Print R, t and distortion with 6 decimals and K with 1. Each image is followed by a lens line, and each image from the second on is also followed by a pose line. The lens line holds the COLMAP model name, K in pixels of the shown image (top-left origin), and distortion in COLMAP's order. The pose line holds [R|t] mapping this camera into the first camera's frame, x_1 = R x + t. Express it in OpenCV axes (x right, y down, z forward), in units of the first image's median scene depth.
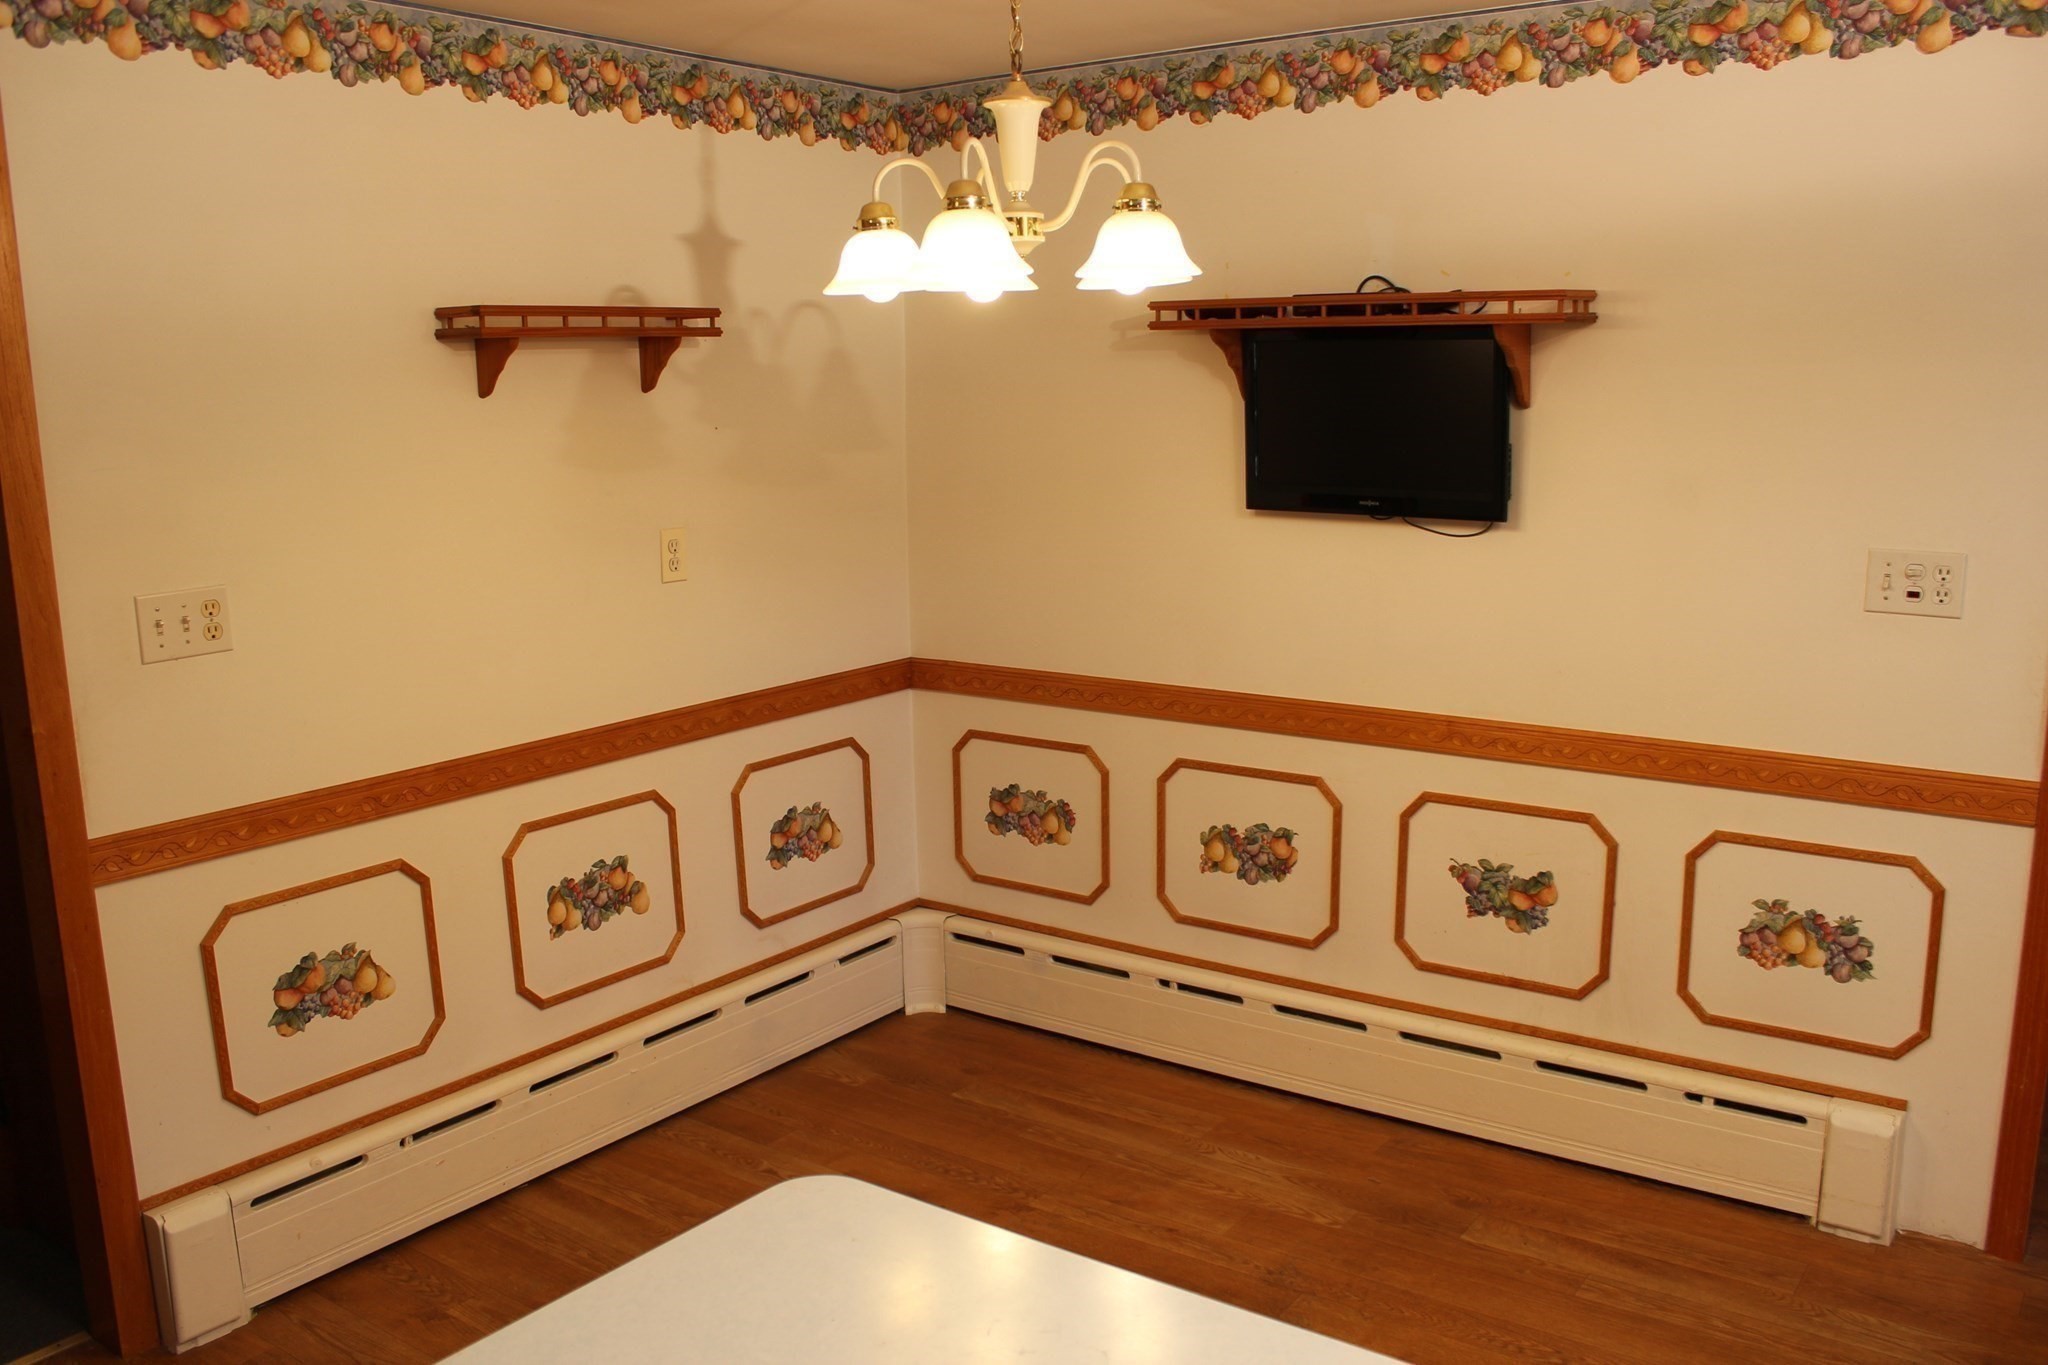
lens RADIAL K [[1699.3, 0, 1032.6], [0, 1699.3, 708.5], [0, 0, 1]] dist [-0.164306, 0.143841]
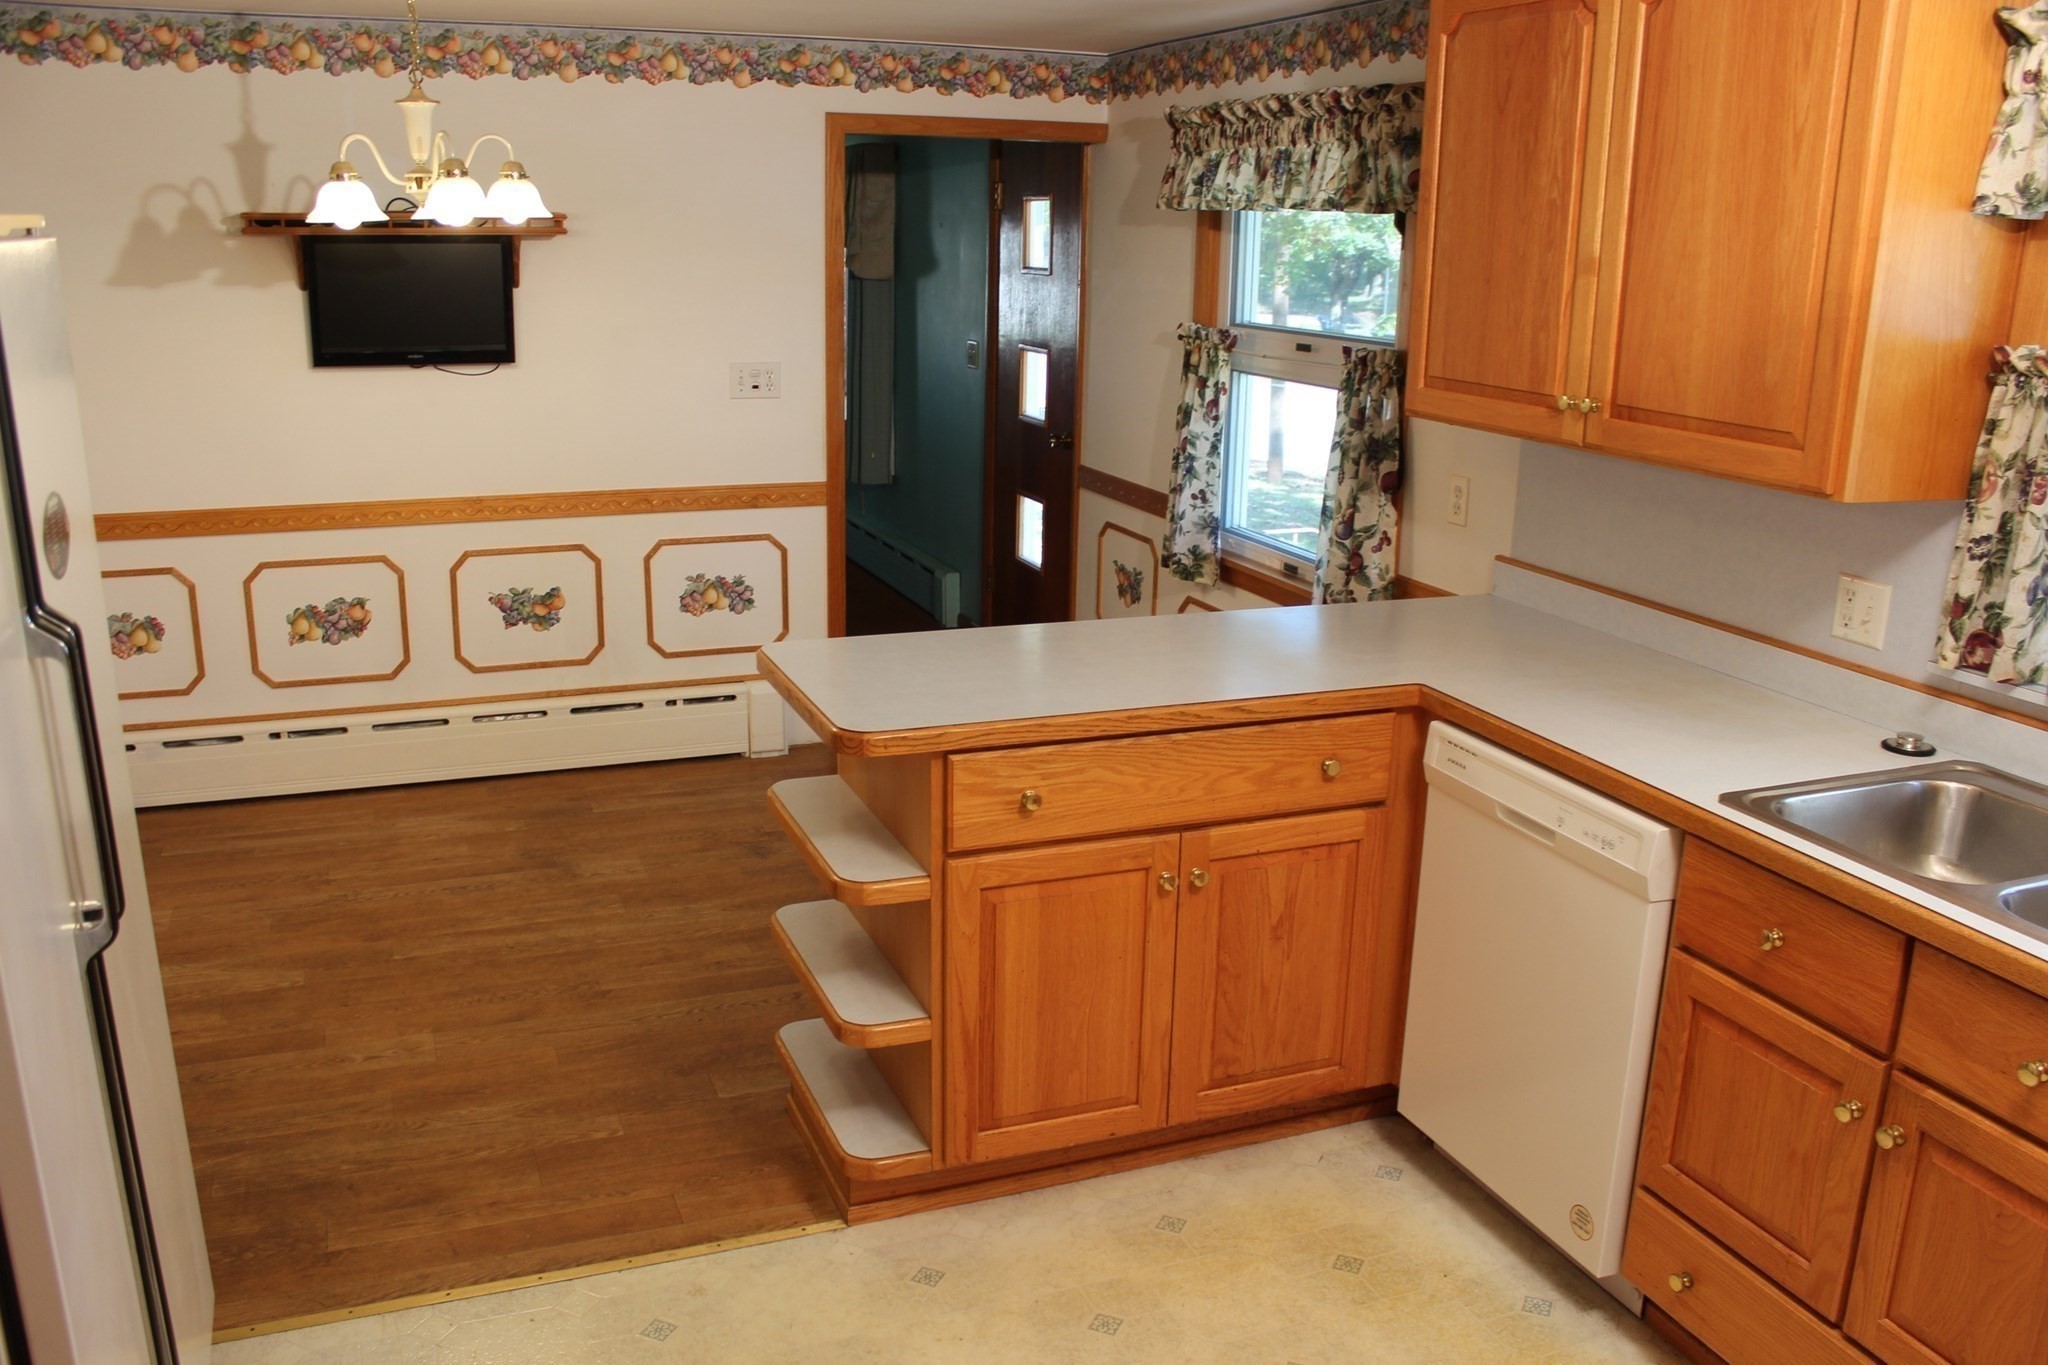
lens RADIAL K [[1699.3, 0, 1032.6], [0, 1699.3, 708.5], [0, 0, 1]] dist [-0.164306, 0.143841]
pose [[0.539030, -0.203922, 0.817228, -0.751166], [0.135119, 0.978619, 0.155072, 0.026159], [-0.831378, 0.026834, 0.555059, -0.229834]]
